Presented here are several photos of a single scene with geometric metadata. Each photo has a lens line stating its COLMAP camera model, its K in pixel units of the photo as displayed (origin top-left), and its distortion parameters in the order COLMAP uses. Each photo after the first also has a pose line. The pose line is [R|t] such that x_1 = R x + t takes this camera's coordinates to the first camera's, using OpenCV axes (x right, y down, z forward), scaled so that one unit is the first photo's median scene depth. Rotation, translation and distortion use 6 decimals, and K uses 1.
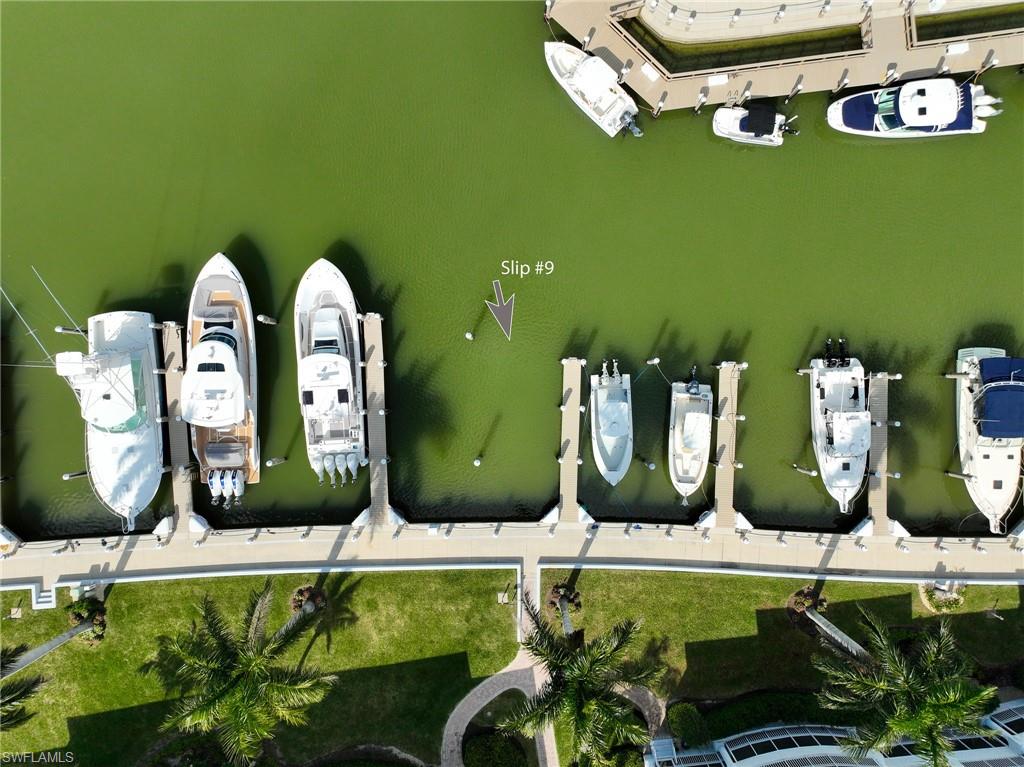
lens RADIAL K [[719.4, 0, 512.0], [0, 719.4, 383.5], [0, 0, 1]] dist [0.000789, 0.000850]
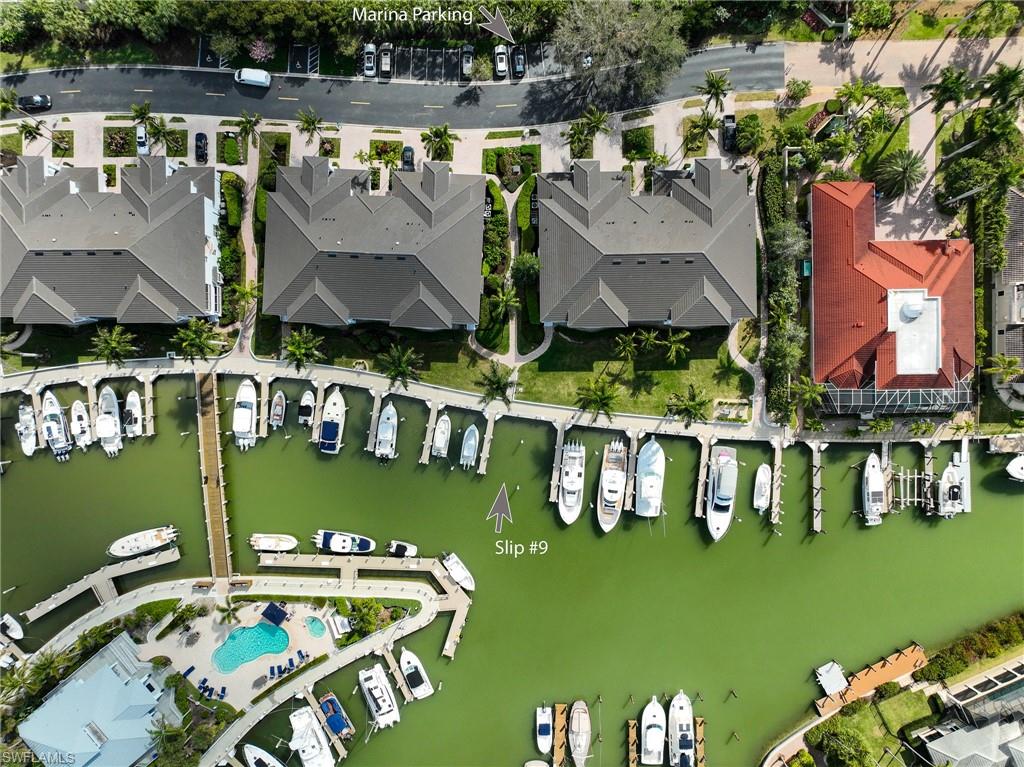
lens RADIAL K [[719.4, 0, 512.0], [0, 719.4, 383.5], [0, 0, 1]] dist [0.000789, 0.000850]
pose [[-0.988124, -0.153654, -0.001028, 0.026427], [0.153642, -0.987900, -0.021183, 0.371220], [0.002240, -0.021089, 0.999775, -1.680524]]
